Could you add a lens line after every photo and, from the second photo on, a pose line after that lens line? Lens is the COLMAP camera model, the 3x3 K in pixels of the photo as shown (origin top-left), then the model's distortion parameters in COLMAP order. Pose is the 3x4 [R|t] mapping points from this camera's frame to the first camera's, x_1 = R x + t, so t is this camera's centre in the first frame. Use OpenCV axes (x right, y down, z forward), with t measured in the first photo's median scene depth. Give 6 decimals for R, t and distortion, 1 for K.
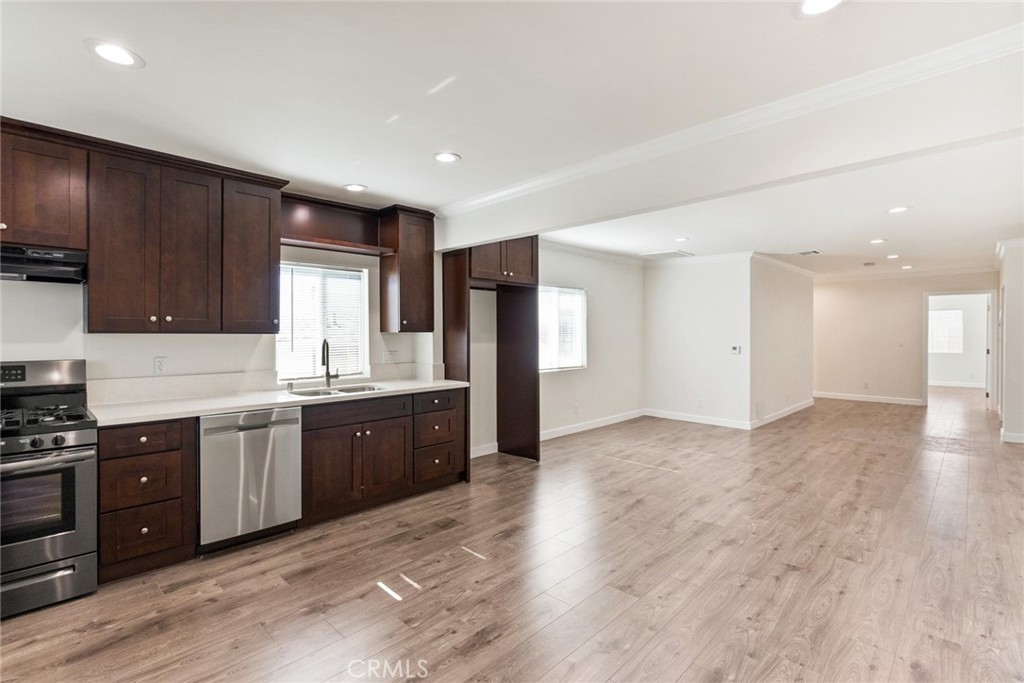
lens RADIAL K [[473.2, 0, 498.4], [0, 473.2, 333.7], [0, 0, 1]] dist [-0.001251, -0.001440]
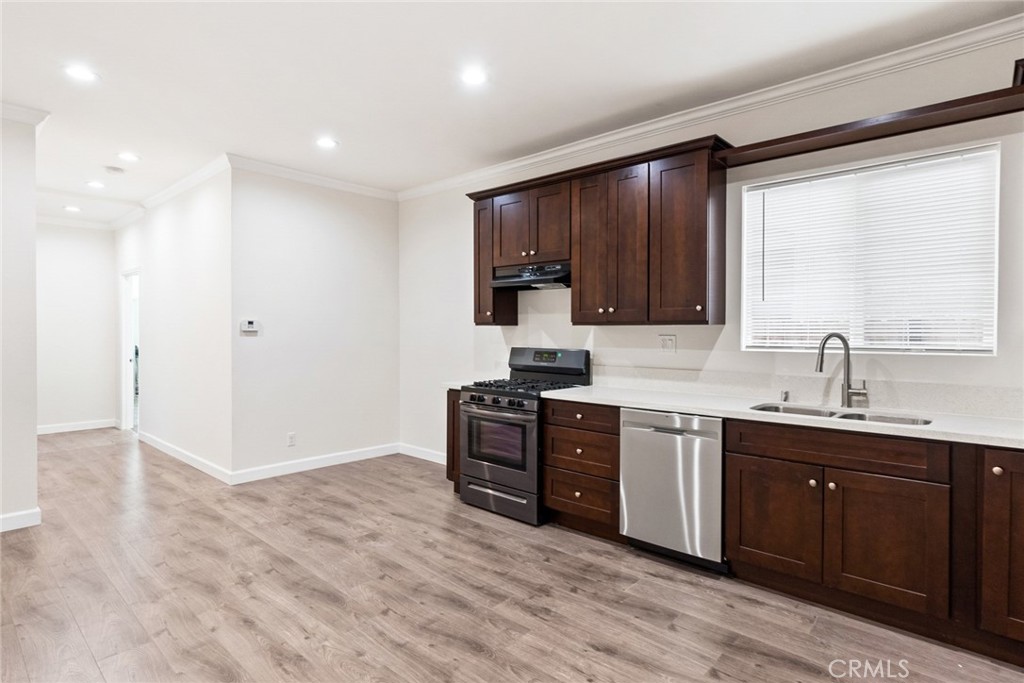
lens RADIAL K [[530.7, 0, 499.7], [0, 530.7, 338.5], [0, 0, 1]] dist [-0.002768, 0.001410]
pose [[0.051956, 0.006460, -0.998628, 0.519882], [0.000971, 0.999978, 0.006520, 0.022431], [0.998649, -0.001308, 0.051949, 0.741604]]
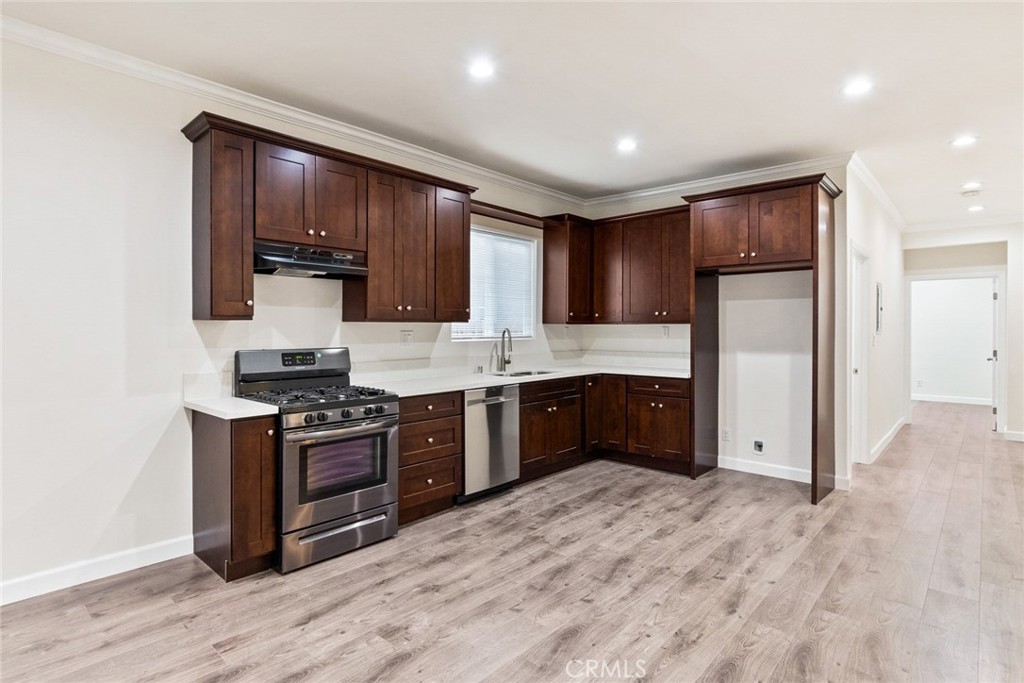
lens RADIAL K [[530.7, 0, 499.7], [0, 530.7, 330.9], [0, 0, 1]] dist [-0.002768, 0.001410]
pose [[0.998607, -0.006566, 0.052358, -0.594541], [0.006024, 0.999927, 0.010496, 0.008222], [-0.052423, -0.010166, 0.998573, -0.330285]]
